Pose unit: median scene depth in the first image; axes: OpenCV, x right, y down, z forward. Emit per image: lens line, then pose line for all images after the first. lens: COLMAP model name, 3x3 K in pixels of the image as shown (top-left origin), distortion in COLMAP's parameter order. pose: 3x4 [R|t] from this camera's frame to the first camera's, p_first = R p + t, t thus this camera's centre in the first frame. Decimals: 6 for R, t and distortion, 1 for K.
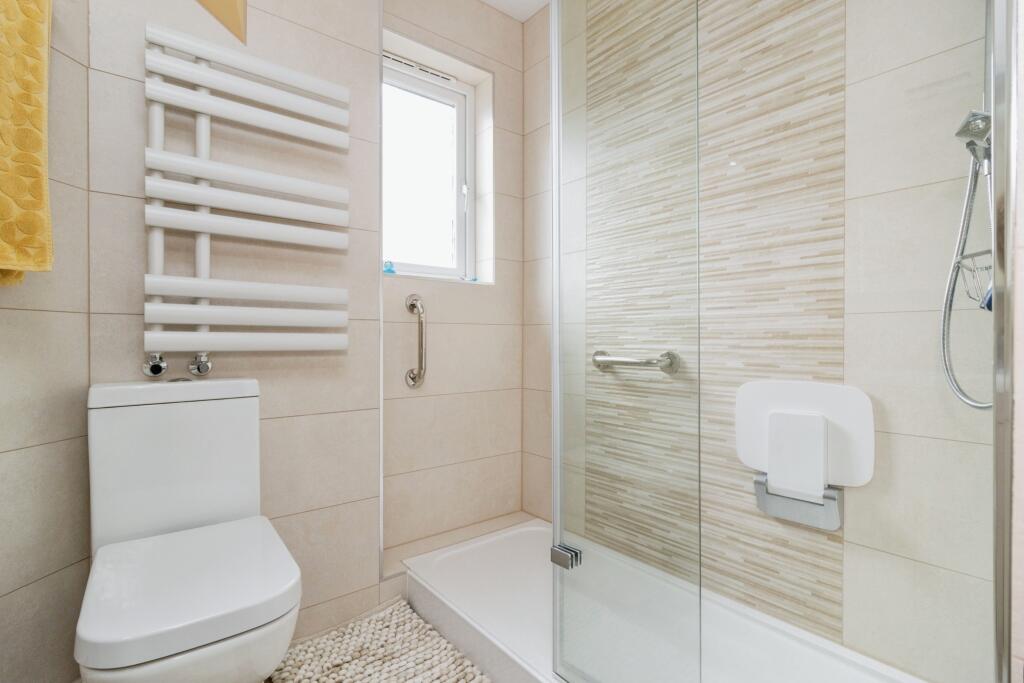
lens RADIAL K [[479.9, 0, 508.5], [0, 479.9, 341.9], [0, 0, 1]] dist [0.001577, 0.001938]
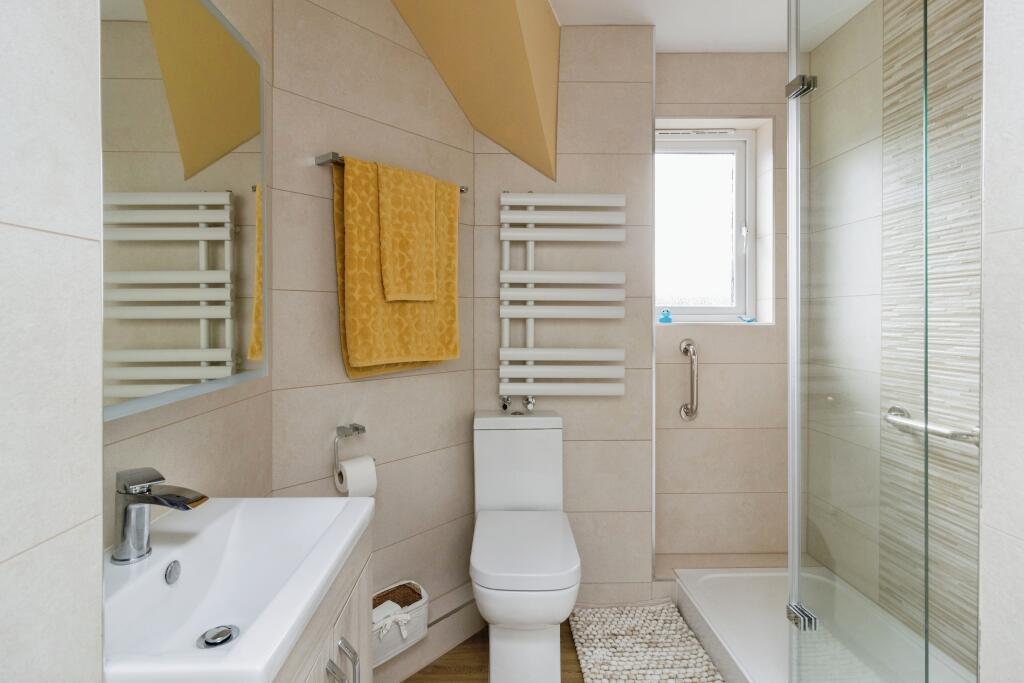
lens RADIAL K [[479.9, 0, 501.6], [0, 479.9, 324.2], [0, 0, 1]] dist [0.001577, 0.001938]
pose [[0.796492, 0.005141, -0.604627, 0.163923], [-0.000531, 0.999969, 0.007802, -0.166268], [0.604648, -0.005893, 0.796471, -0.206481]]
